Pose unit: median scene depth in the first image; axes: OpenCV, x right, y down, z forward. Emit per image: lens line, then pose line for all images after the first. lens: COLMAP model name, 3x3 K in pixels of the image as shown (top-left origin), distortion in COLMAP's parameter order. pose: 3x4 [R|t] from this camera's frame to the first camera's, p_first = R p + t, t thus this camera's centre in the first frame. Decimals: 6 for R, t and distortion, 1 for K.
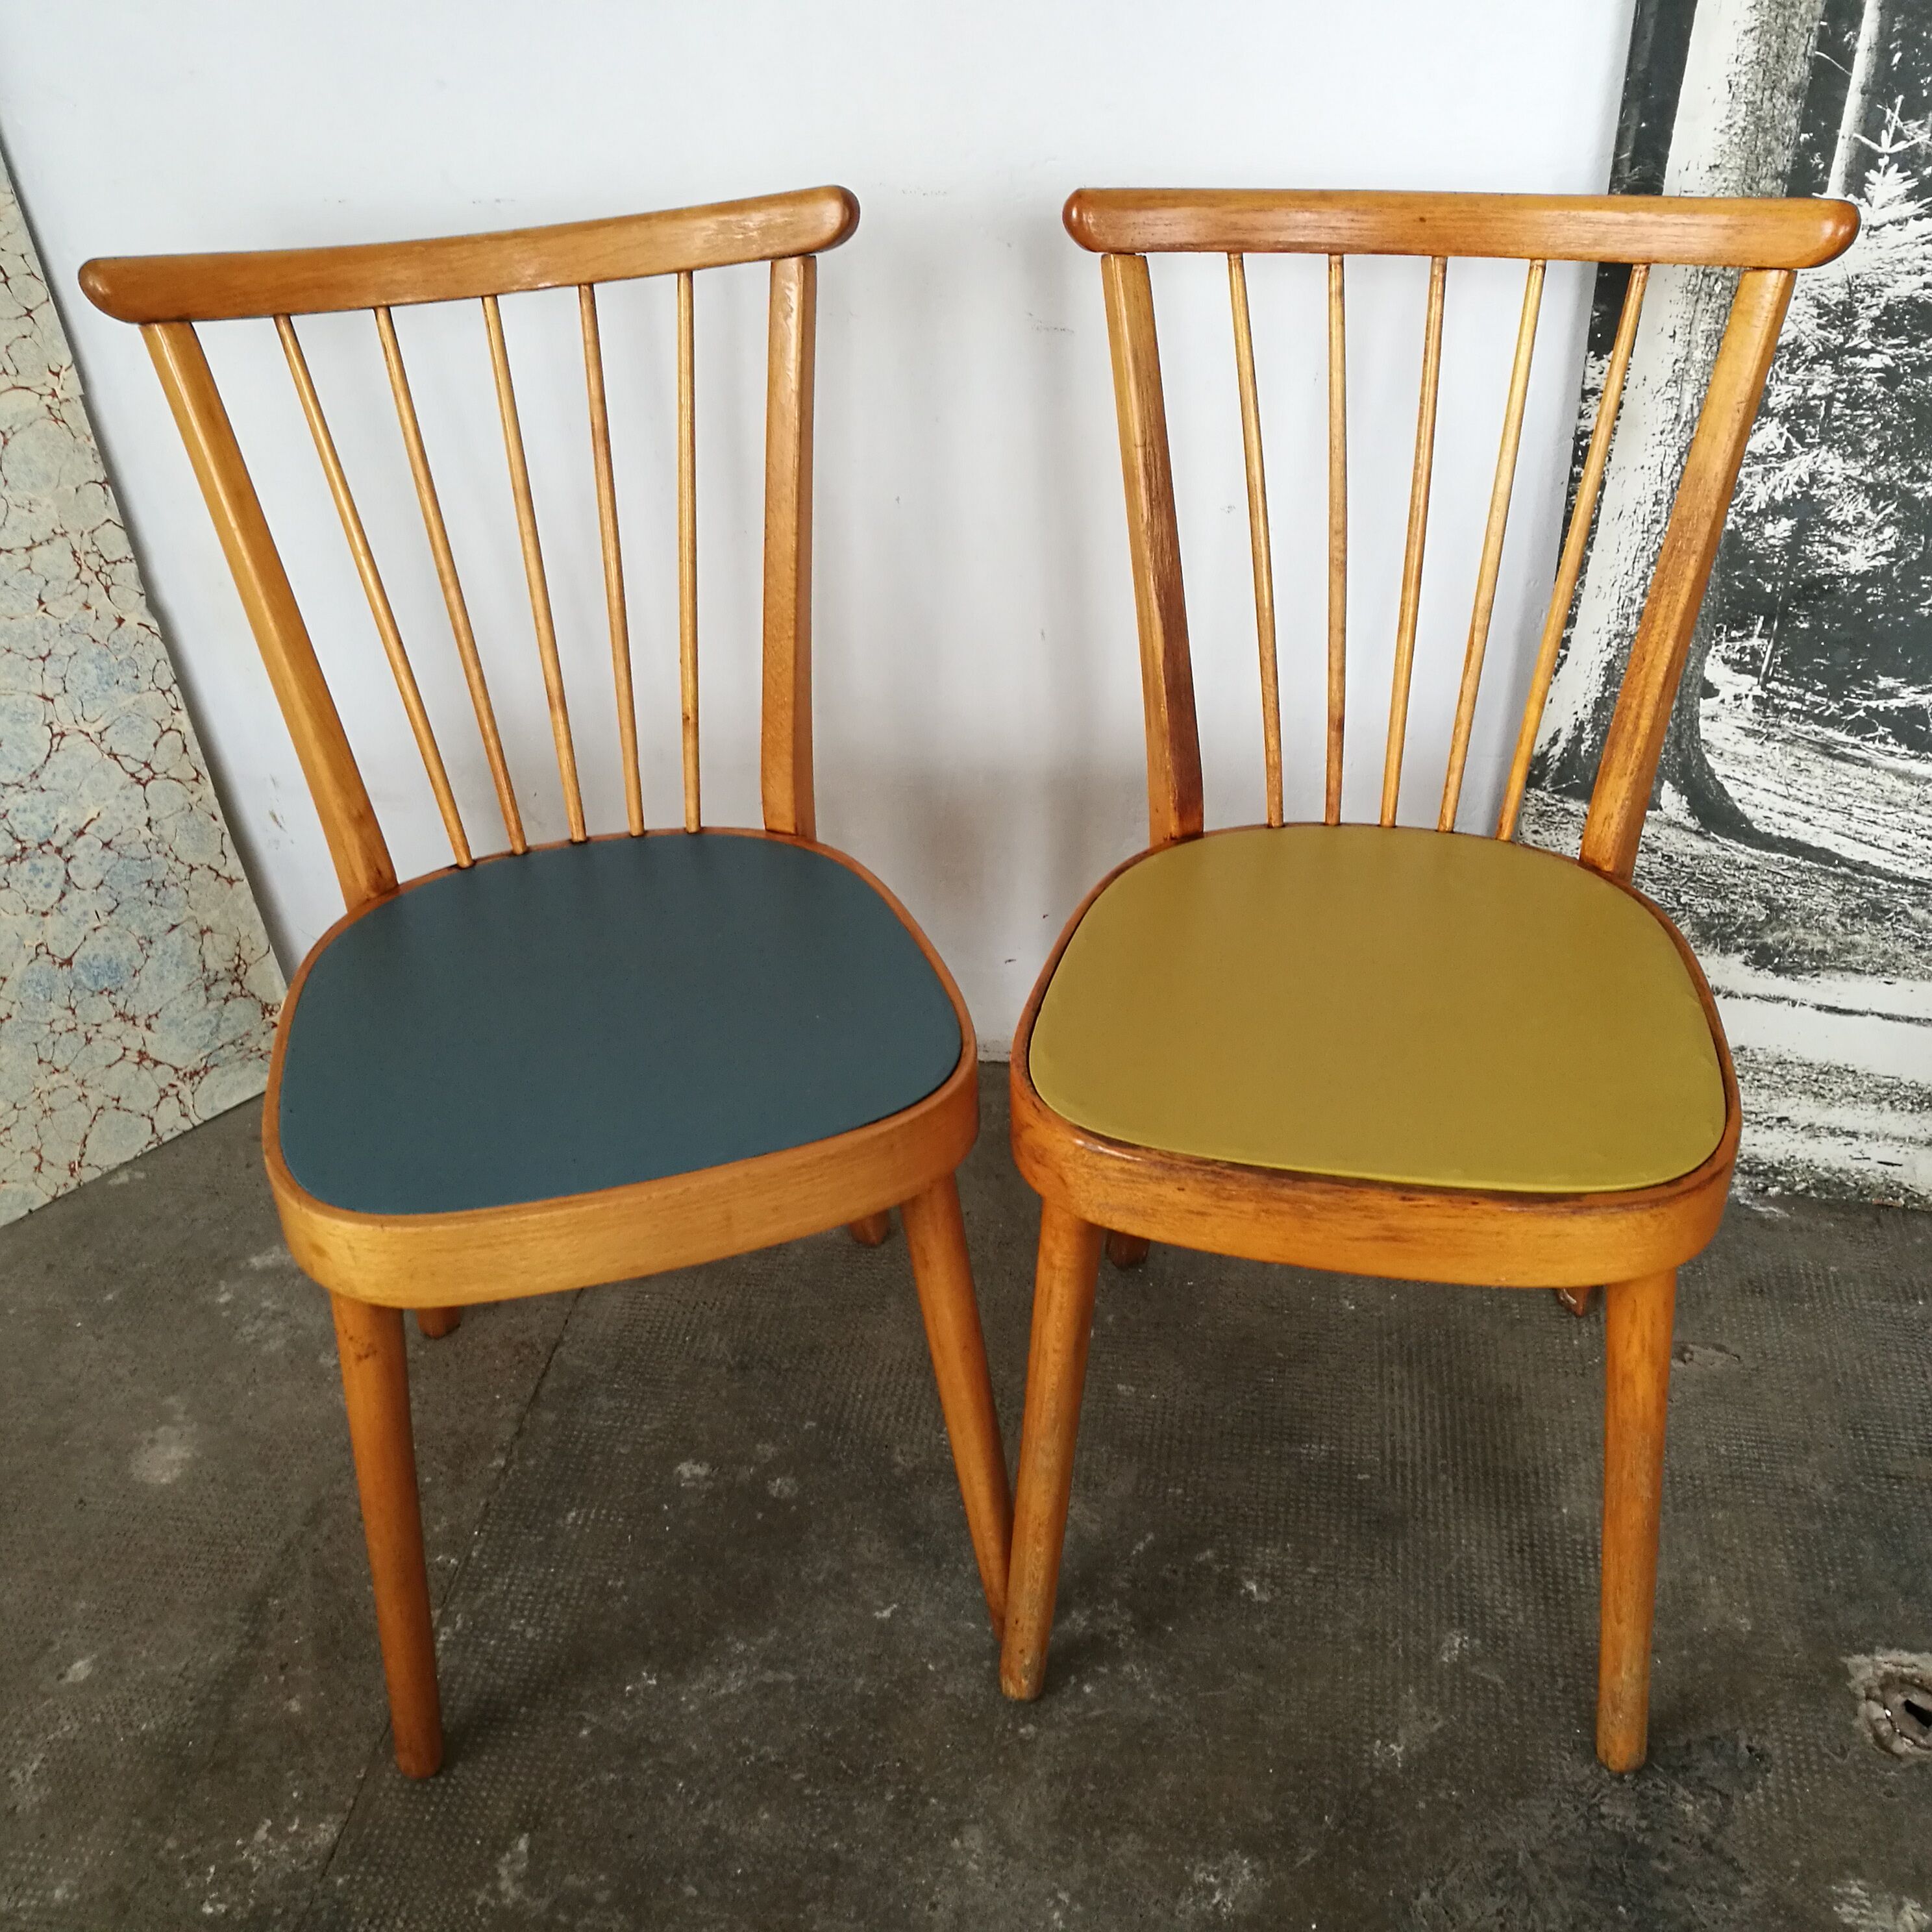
lens RADIAL K [[2039.0, 0, 971.9], [0, 2039.0, 966.4], [0, 0, 1]] dist [-0.008302, 0.000000]
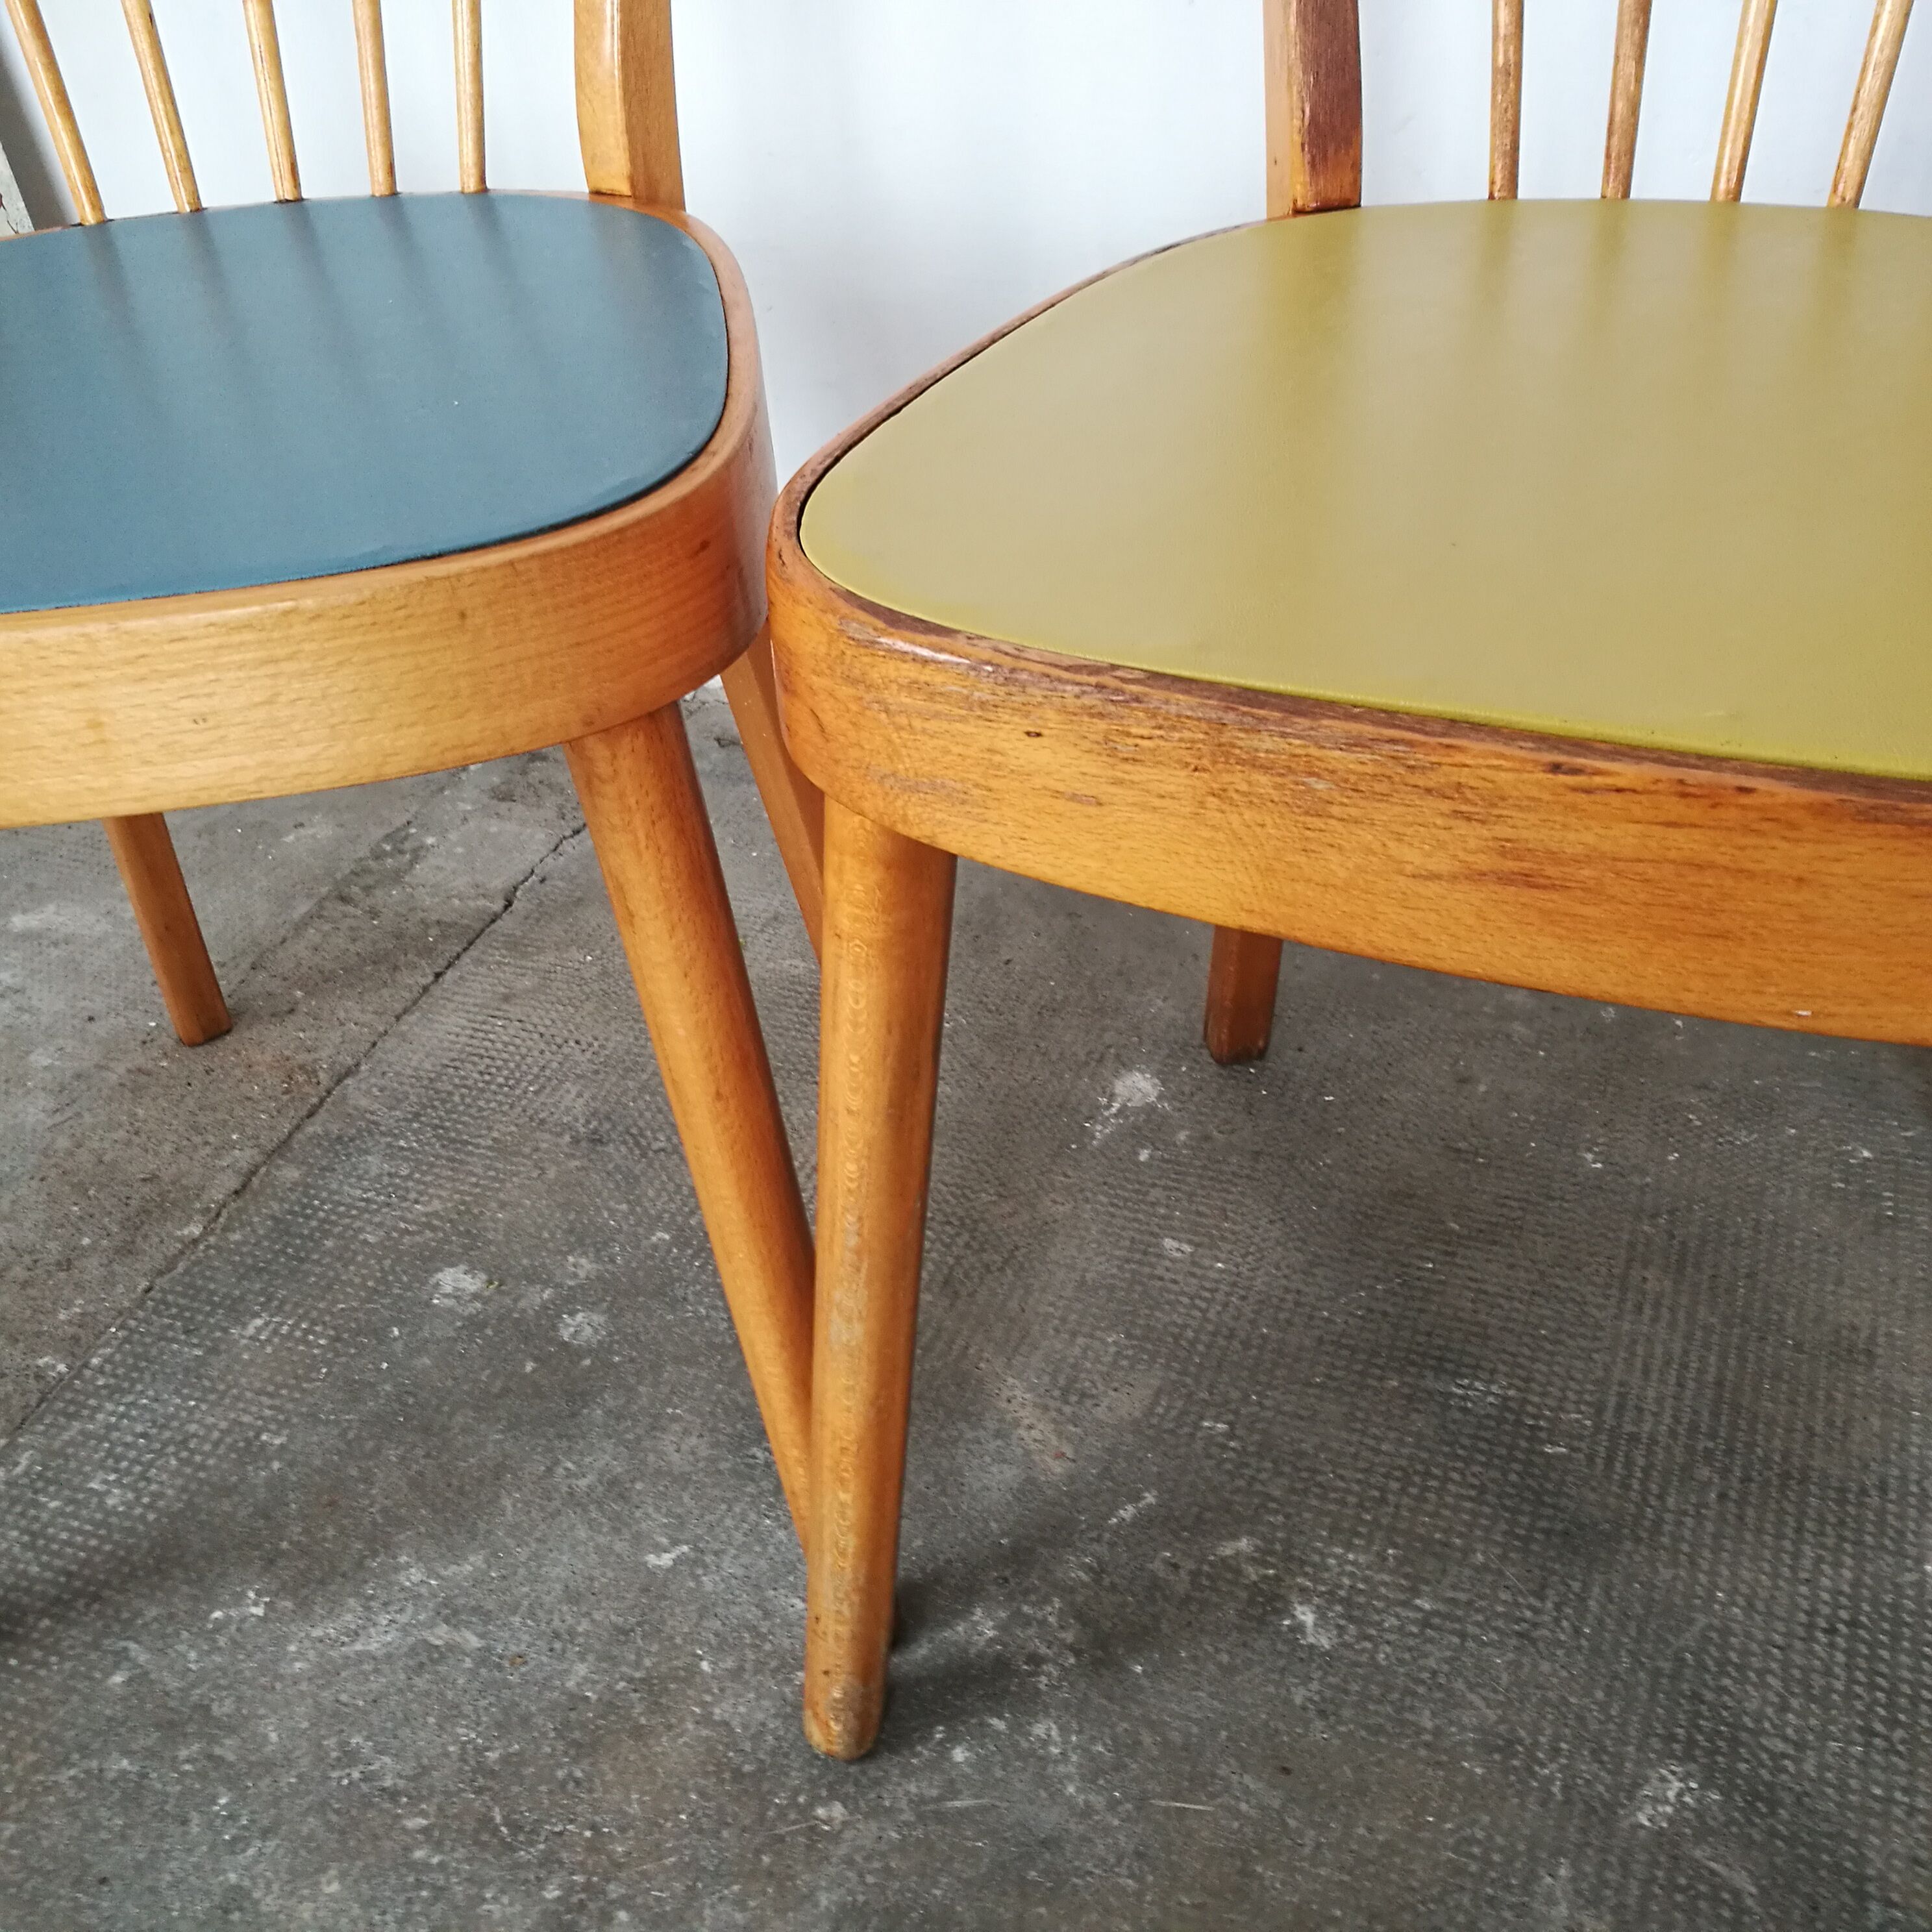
lens RADIAL K [[2039.0, 0, 974.1], [0, 2039.0, 978.5], [0, 0, 1]] dist [-0.008302, 0.000000]
pose [[0.975546, 0.102959, -0.194189, 0.130071], [-0.090576, 0.993310, 0.071628, 0.095489], [0.200265, -0.052287, 0.978346, 0.423145]]
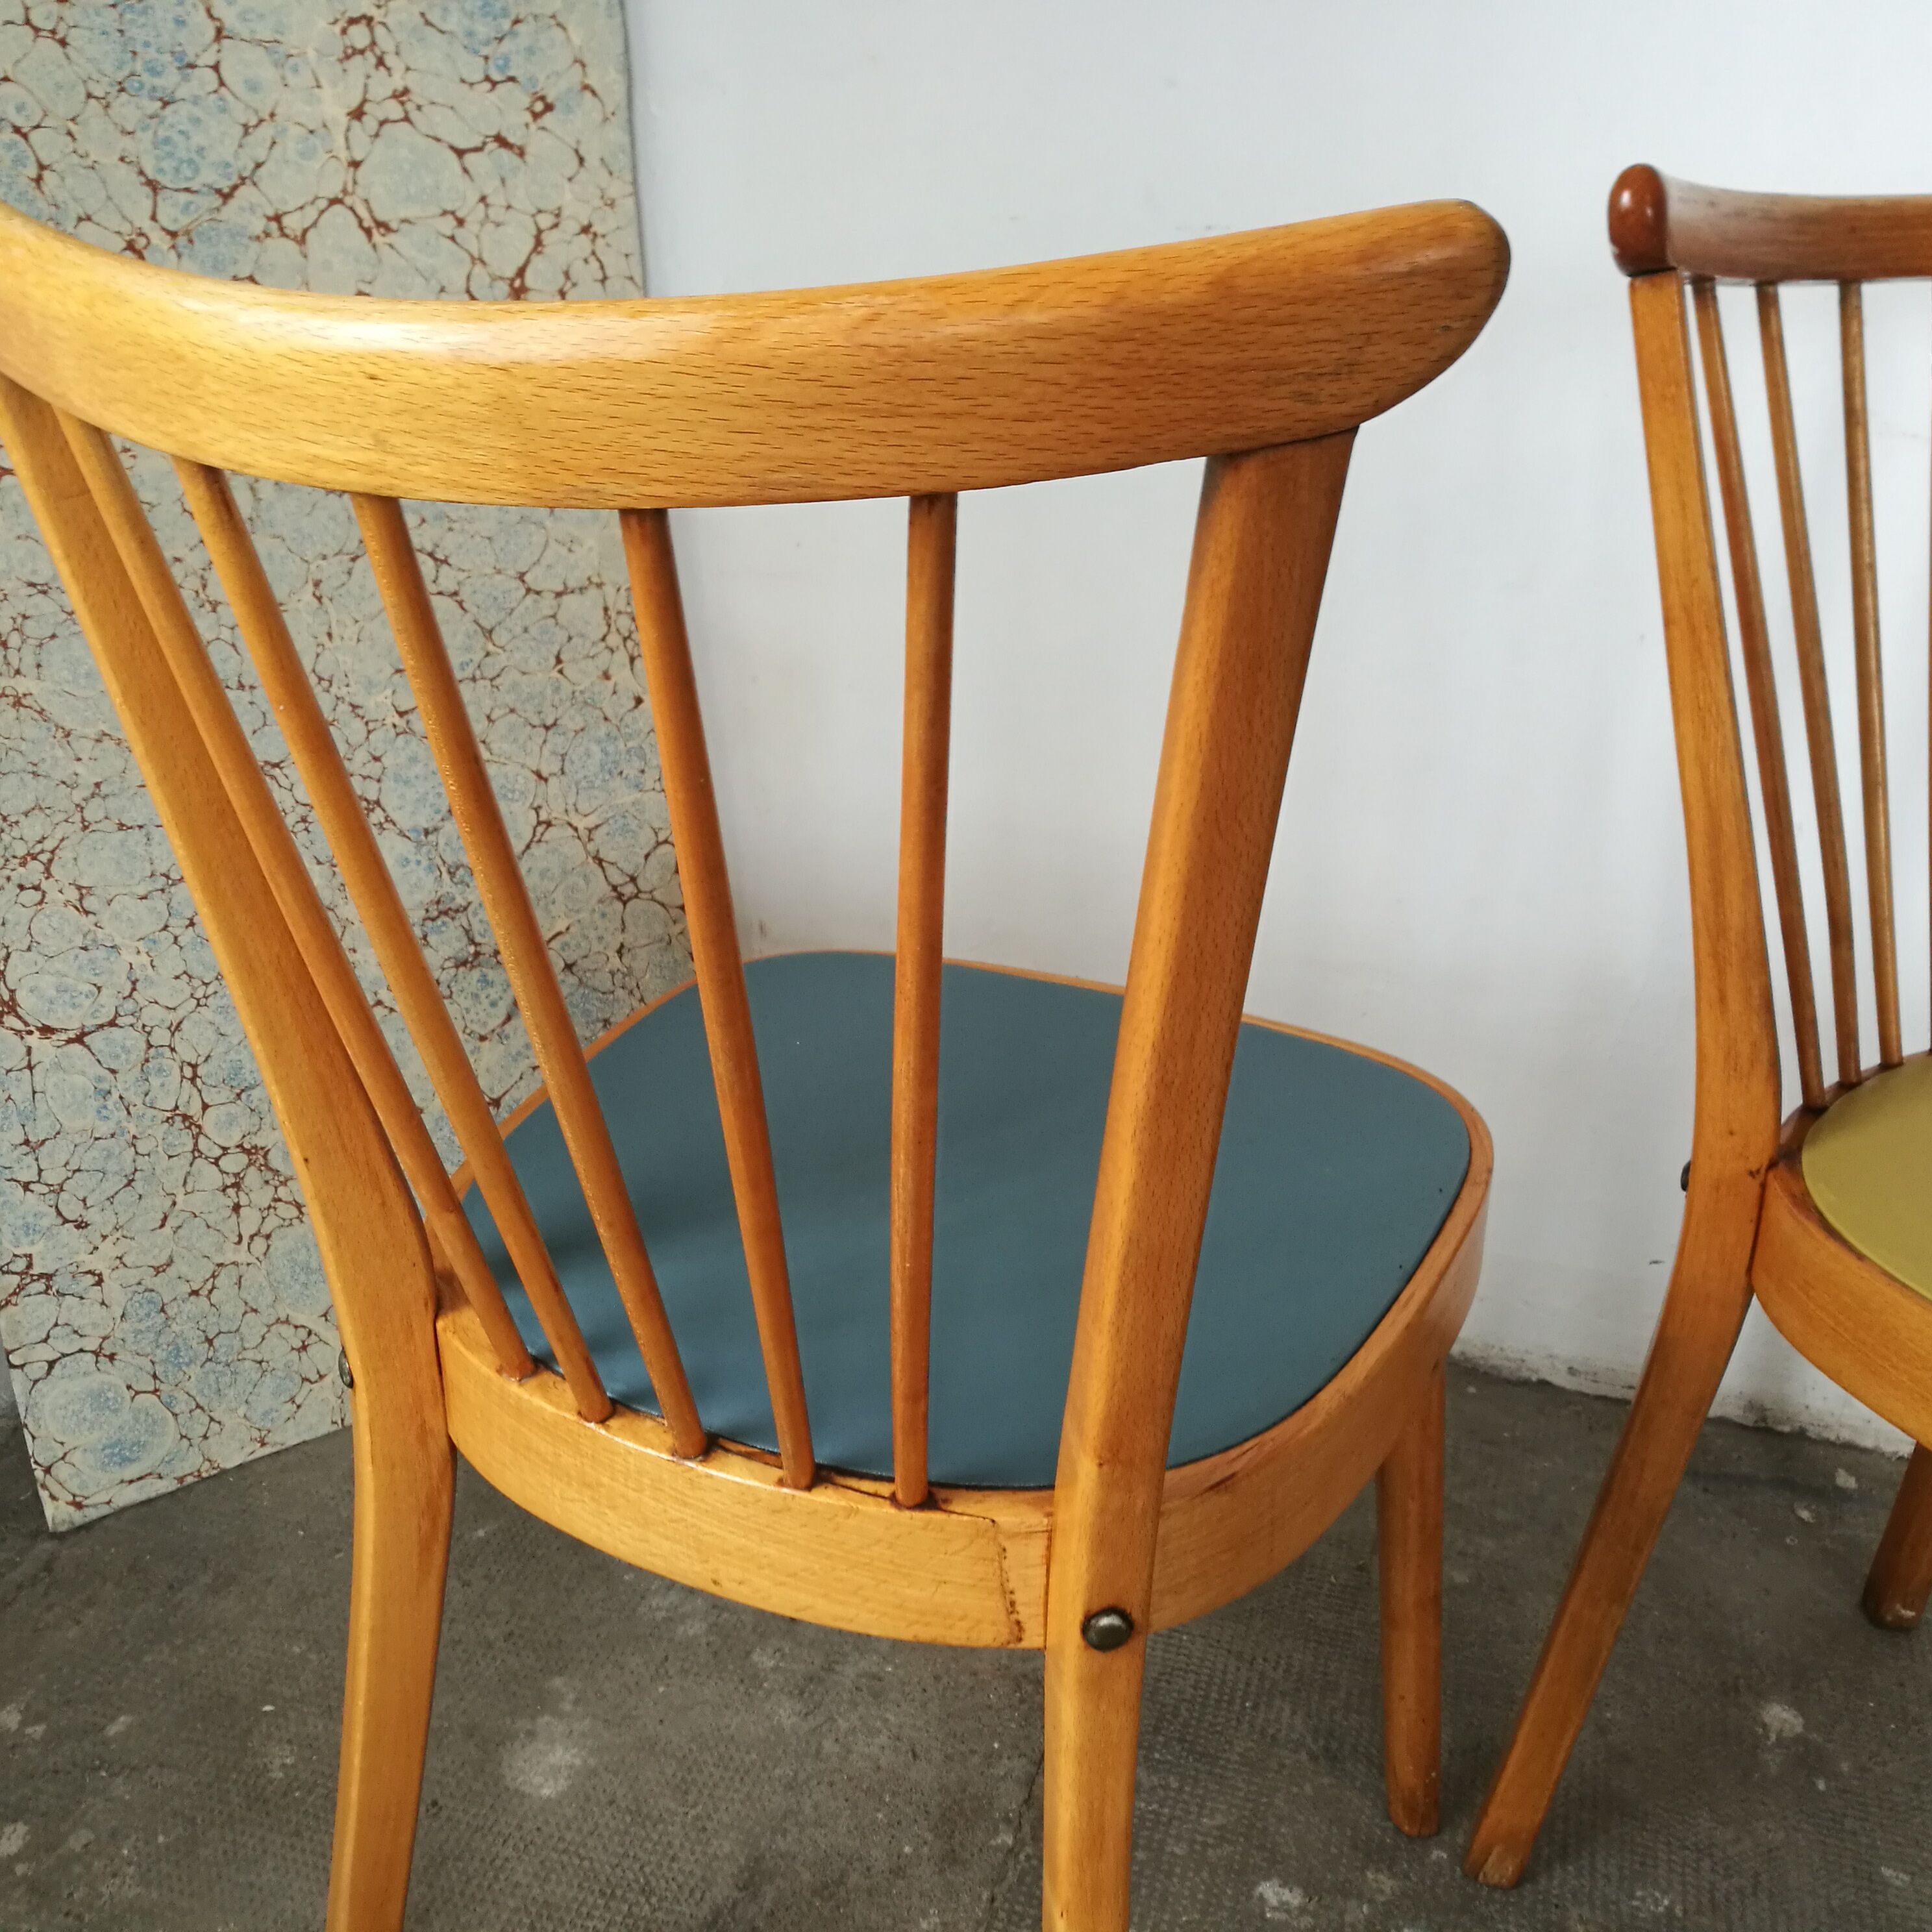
lens RADIAL K [[2039.0, 0, 986.7], [0, 2039.0, 977.6], [0, 0, 1]] dist [-0.008302, 0.000000]
pose [[0.987977, 0.120336, -0.097057, -0.207491], [-0.136263, 0.974367, -0.179002, 0.078334], [0.073028, 0.190075, 0.979050, 0.246336]]
